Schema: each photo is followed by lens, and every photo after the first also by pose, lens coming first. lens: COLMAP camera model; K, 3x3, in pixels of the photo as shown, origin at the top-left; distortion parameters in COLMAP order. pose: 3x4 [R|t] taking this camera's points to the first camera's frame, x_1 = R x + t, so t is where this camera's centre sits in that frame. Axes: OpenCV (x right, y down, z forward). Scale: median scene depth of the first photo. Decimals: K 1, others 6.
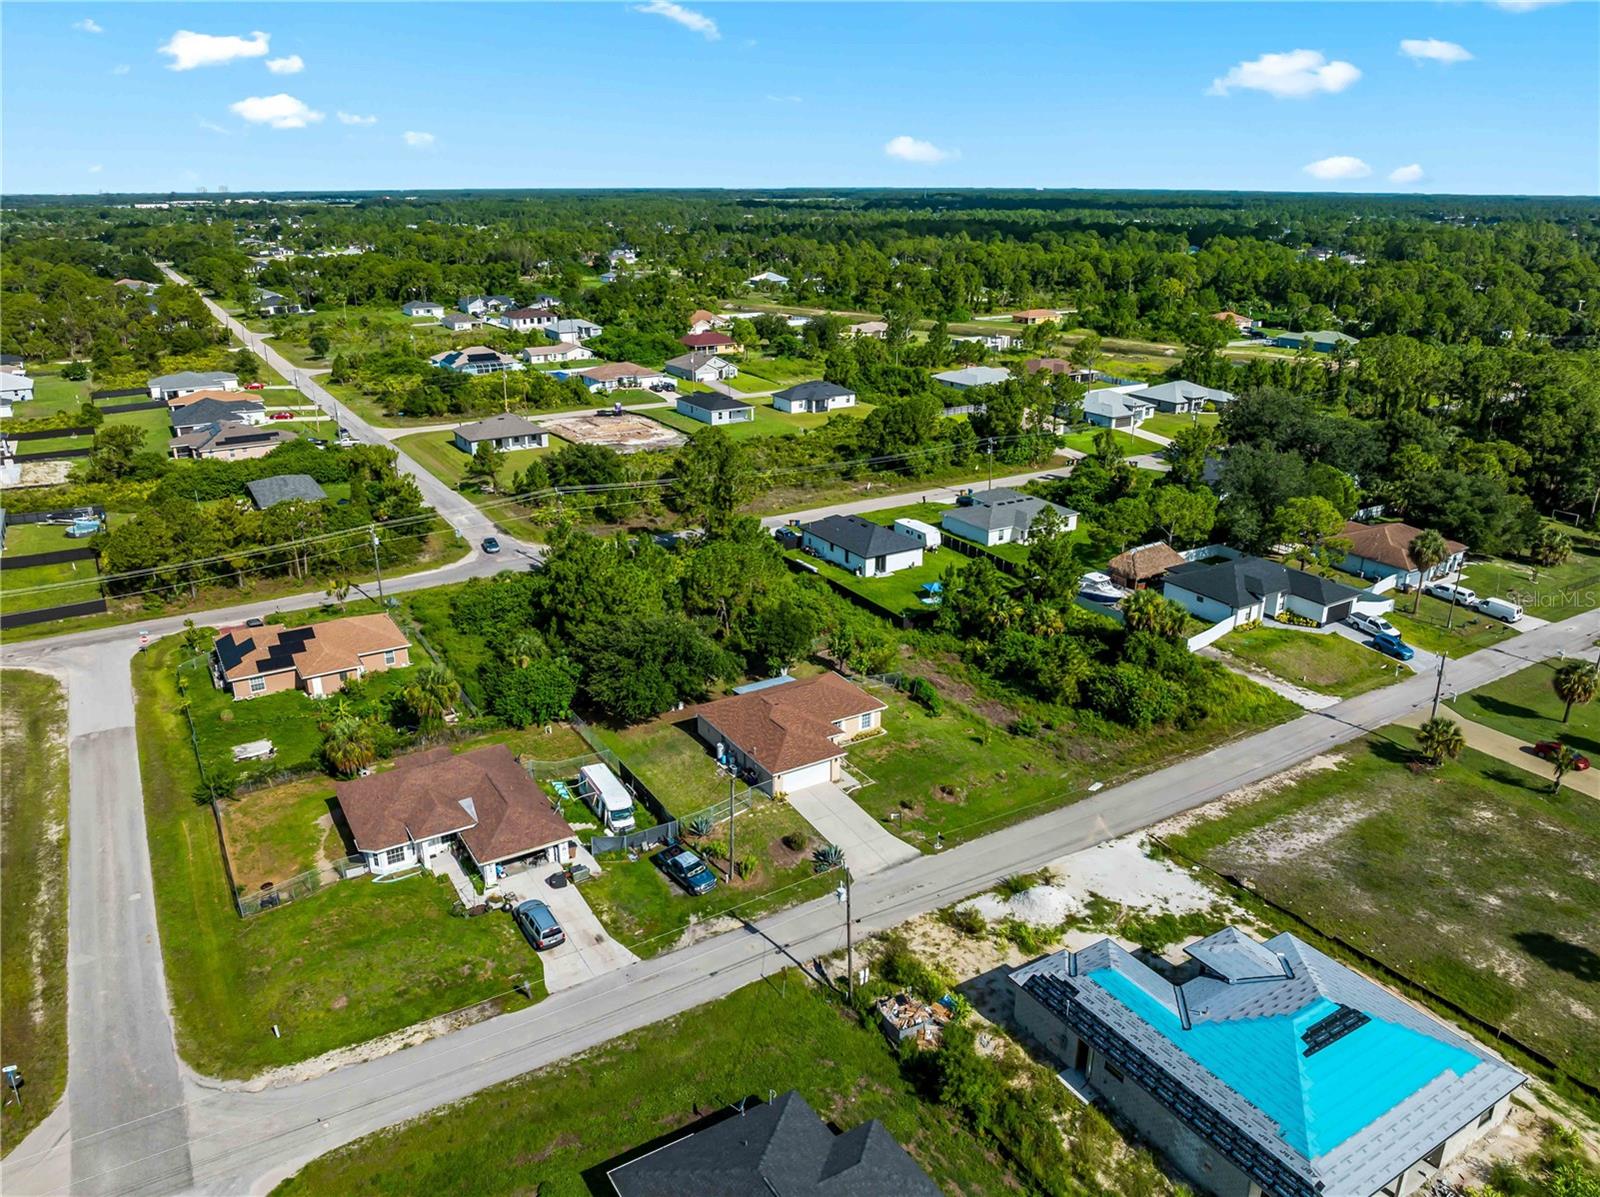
lens RADIAL K [[1162.4, 0, 800.0], [0, 1162.4, 598.5], [0, 0, 1]] dist [0.000043, -0.036110]
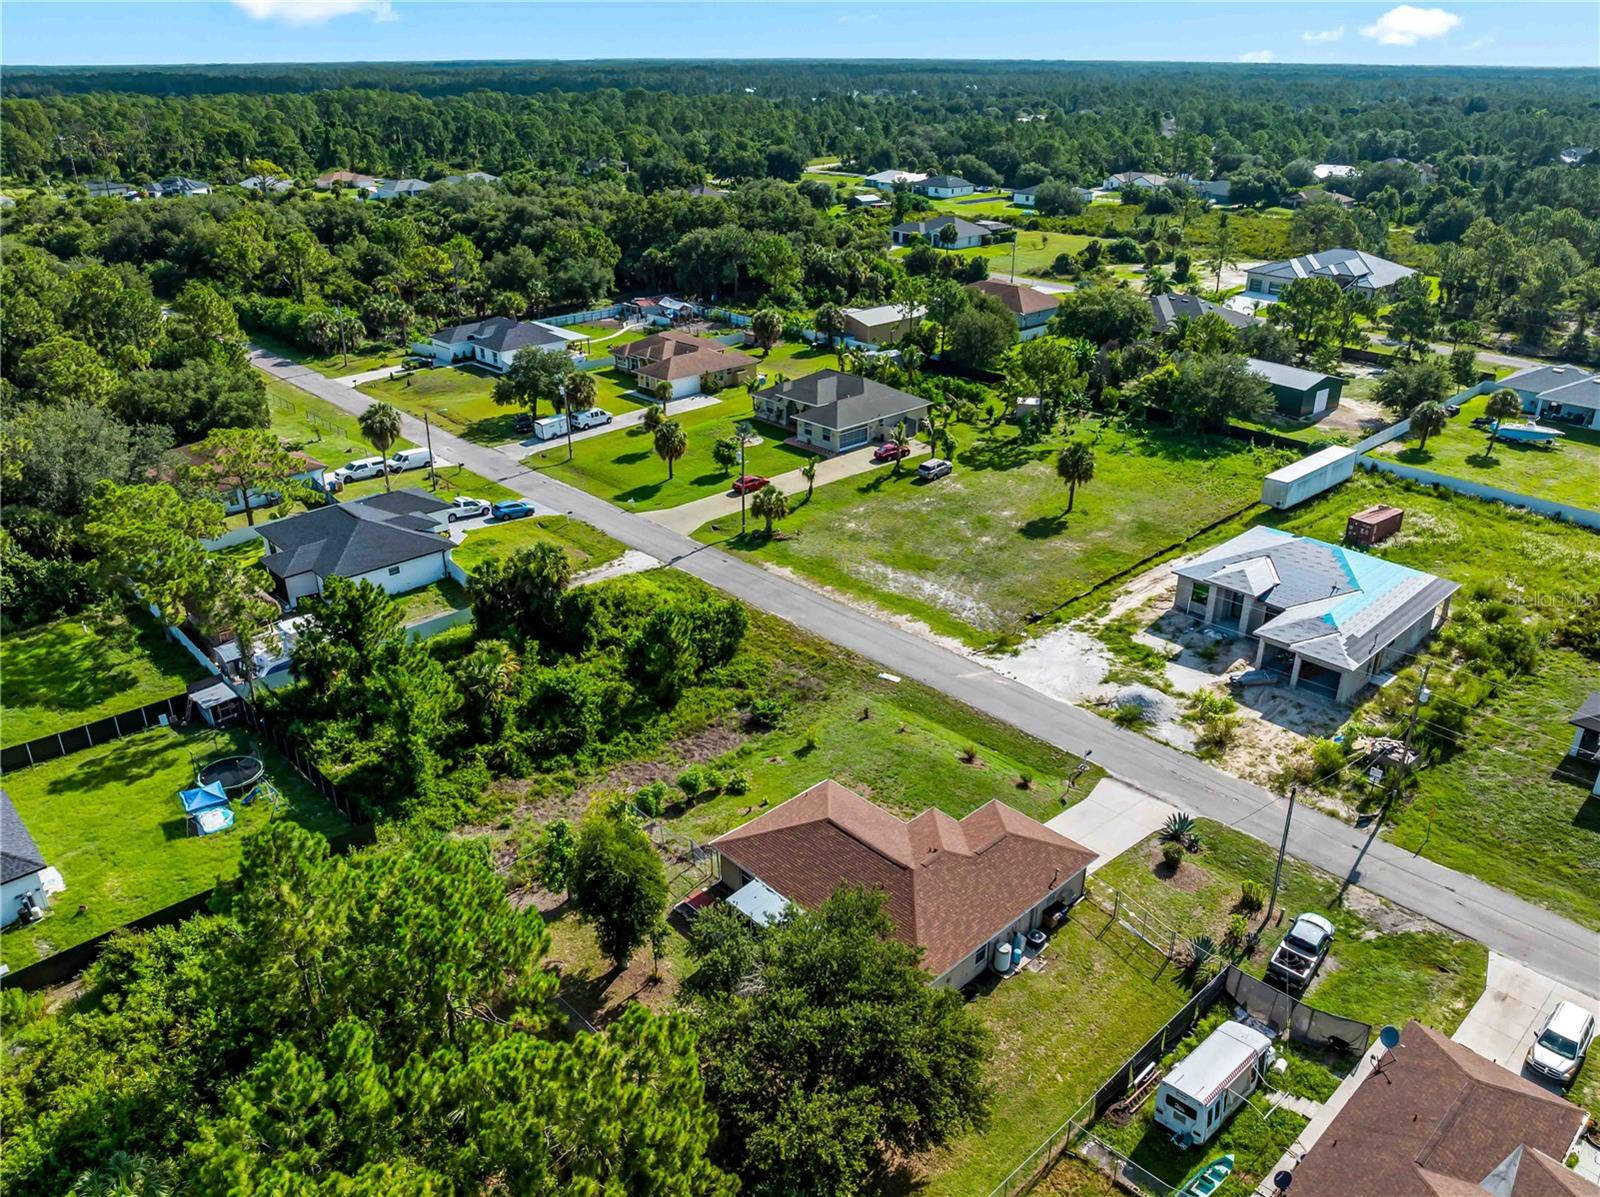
lens RADIAL K [[1175.1, 0, 810.3], [0, 1175.1, 602.3], [0, 0, 1]] dist [-0.004110, -0.066183]
pose [[-0.217578, -0.413882, 0.883946, -0.427074], [0.331129, 0.820632, 0.465743, -0.274786], [-0.918157, 0.394036, -0.041503, 0.913708]]
